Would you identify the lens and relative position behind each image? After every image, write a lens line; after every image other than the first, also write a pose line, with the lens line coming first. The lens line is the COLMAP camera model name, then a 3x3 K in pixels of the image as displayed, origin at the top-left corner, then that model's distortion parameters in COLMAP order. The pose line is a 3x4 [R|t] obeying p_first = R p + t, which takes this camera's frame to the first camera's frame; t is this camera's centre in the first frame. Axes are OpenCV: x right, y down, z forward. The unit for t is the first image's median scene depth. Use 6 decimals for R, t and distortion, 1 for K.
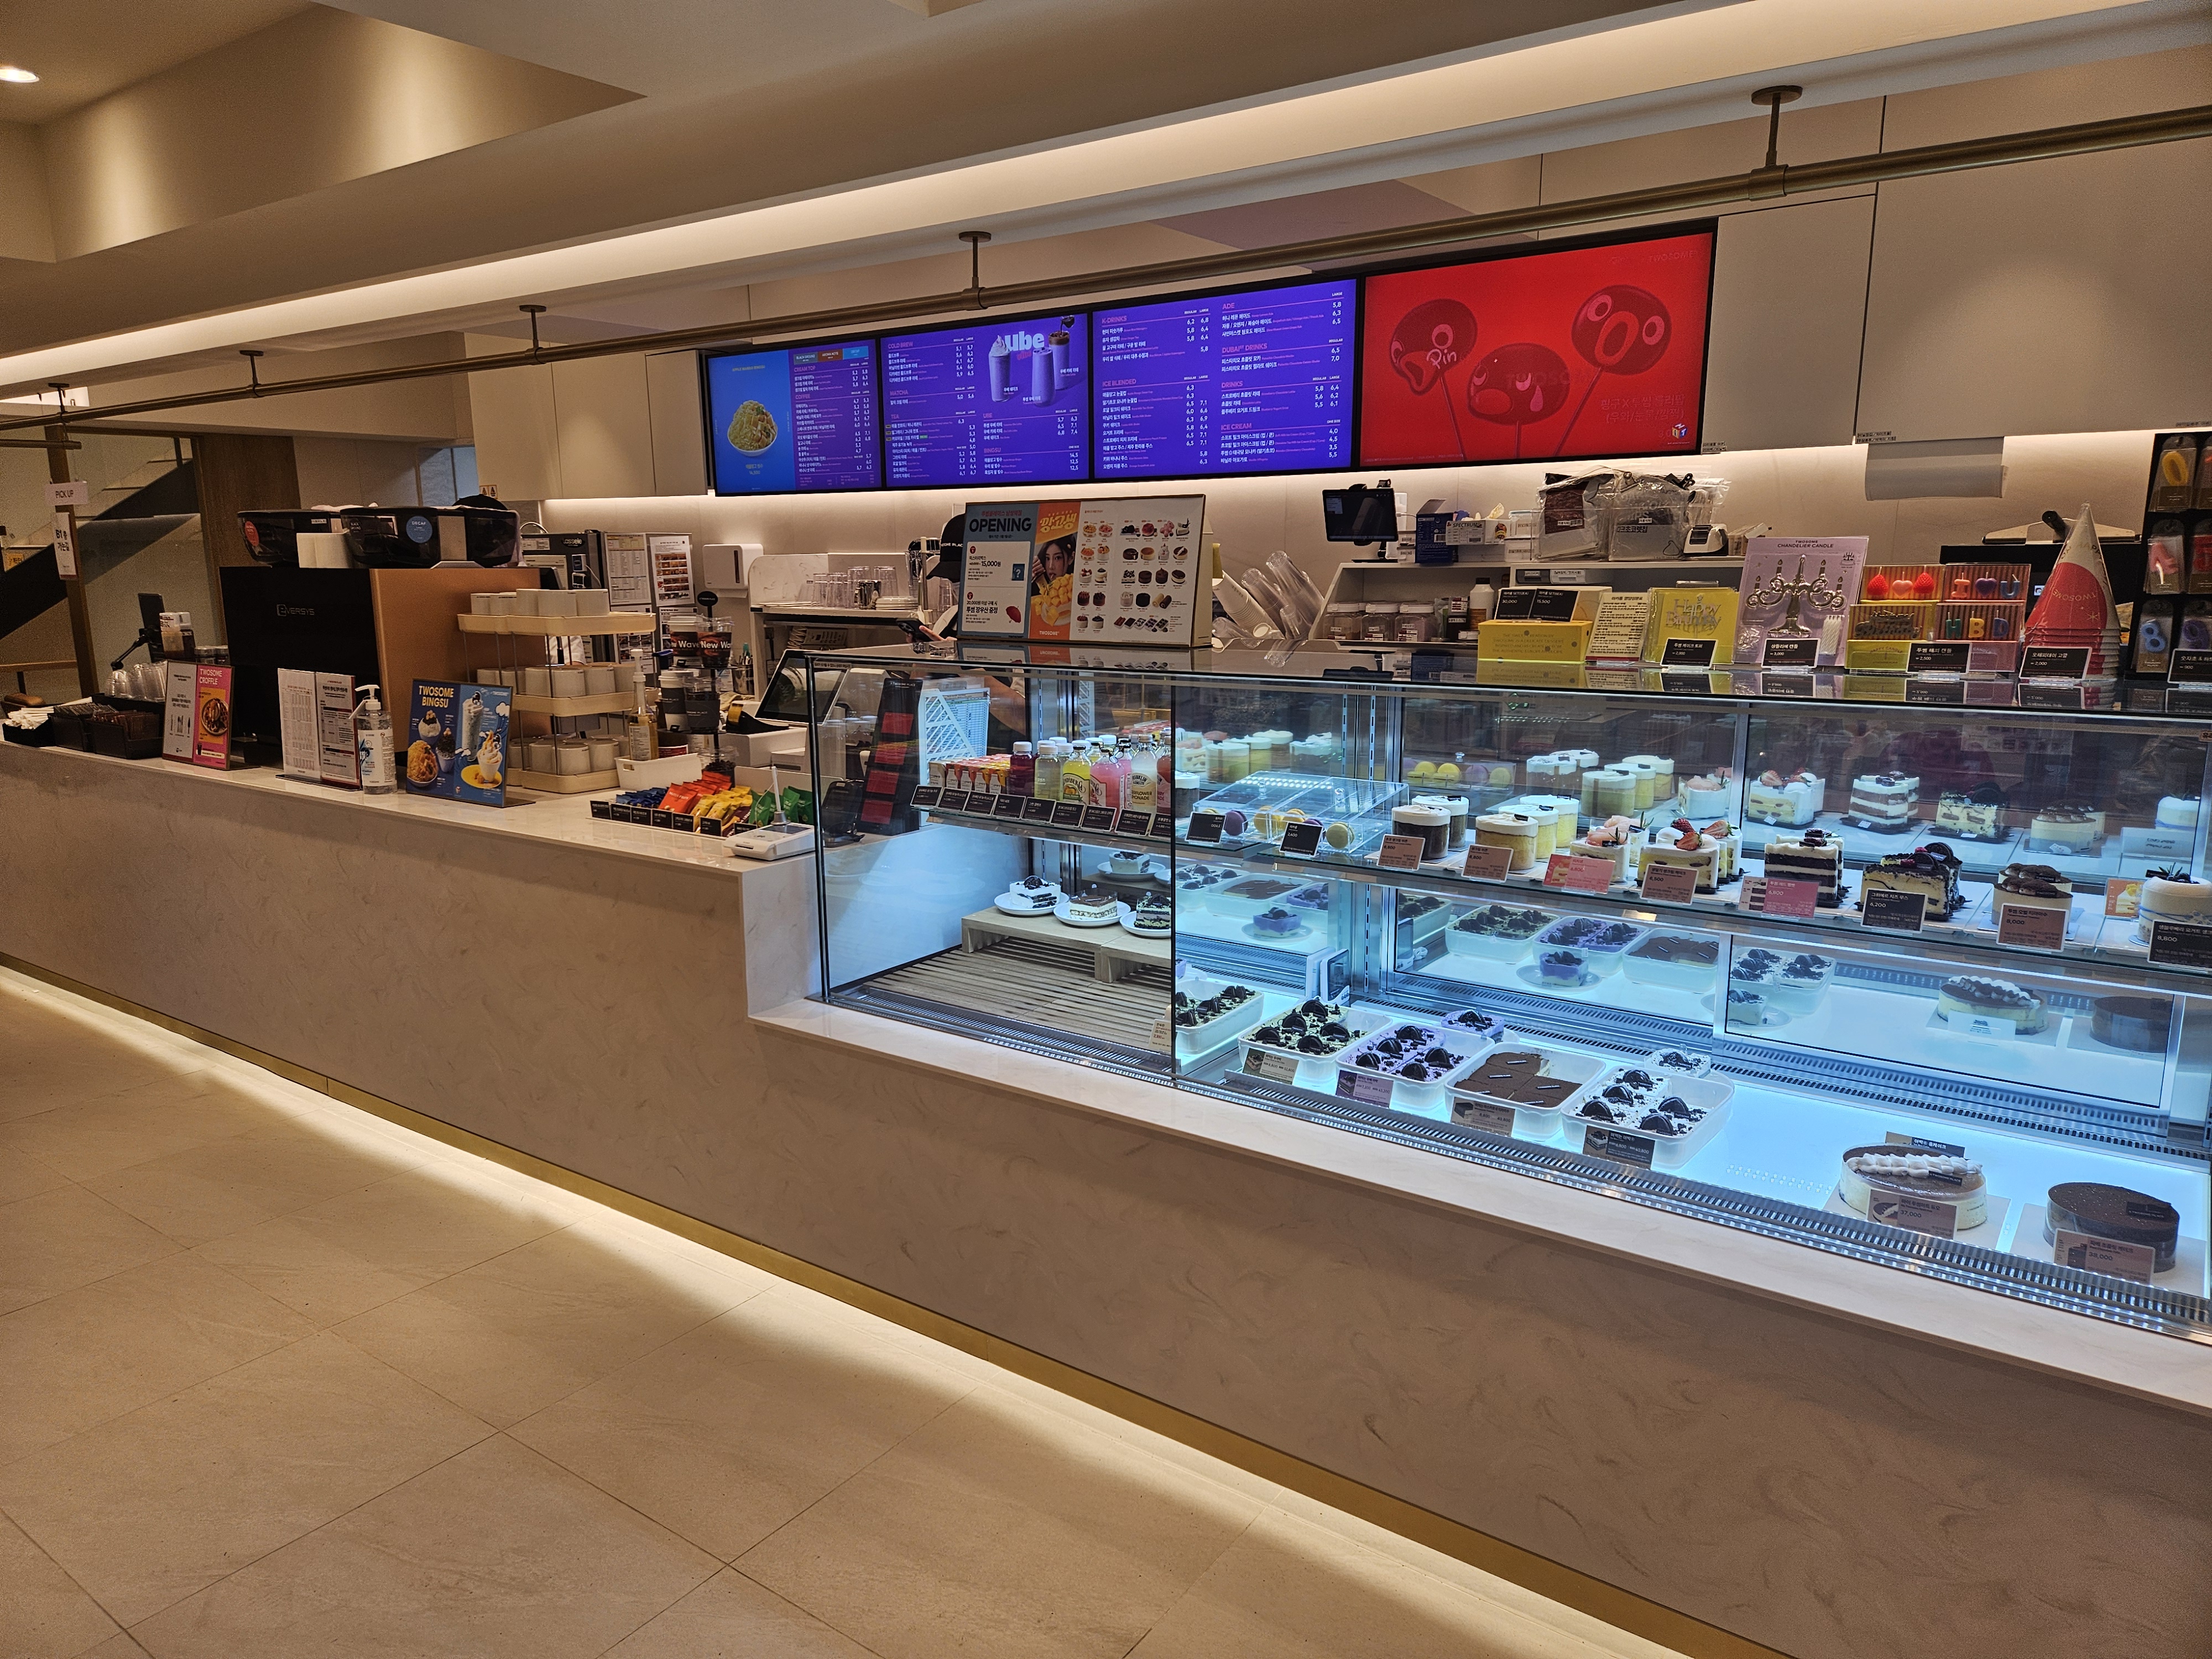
lens RADIAL K [[1500.2, 0, 1104.4], [0, 1500.2, 835.7], [0, 0, 1]] dist [0.031348, -0.000404]
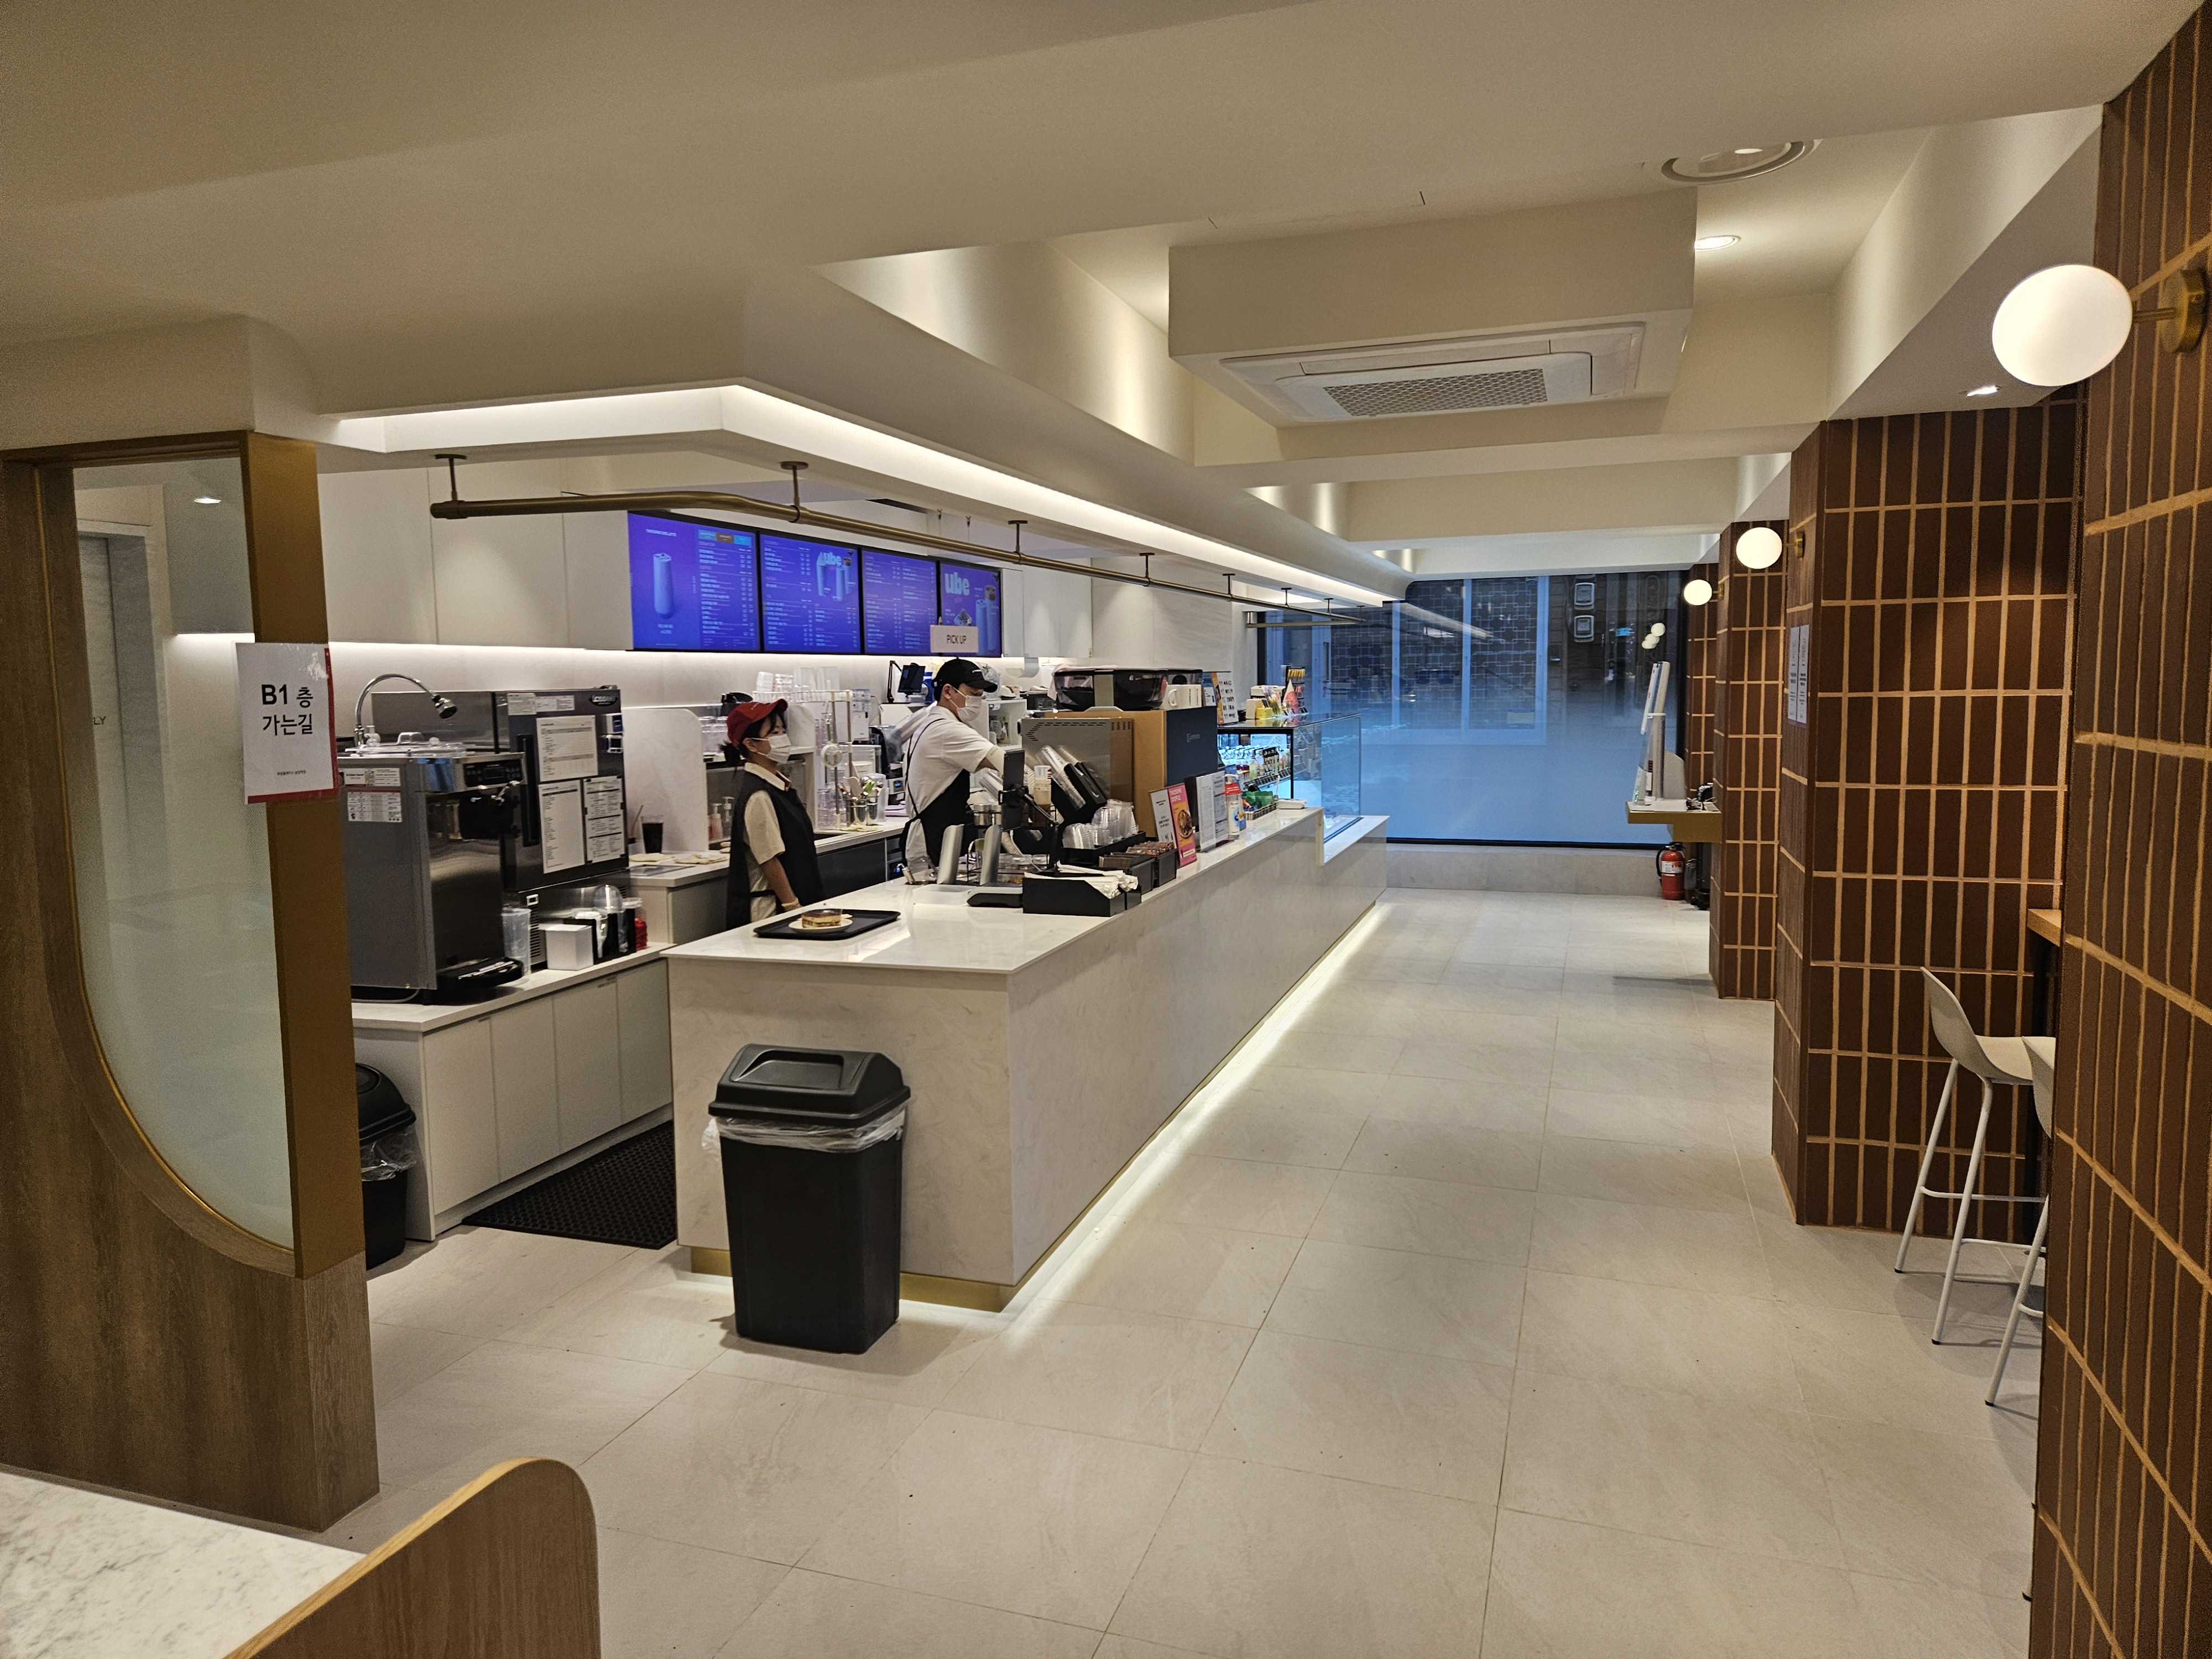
lens RADIAL K [[1500.2, 0, 1103.7], [0, 1500.2, 823.1], [0, 0, 1]] dist [0.031348, -0.000404]
pose [[-0.305158, -0.082180, 0.948749, -1.405923], [0.194618, 0.969861, 0.146606, -0.222148], [-0.932203, 0.229382, -0.279968, 1.118503]]
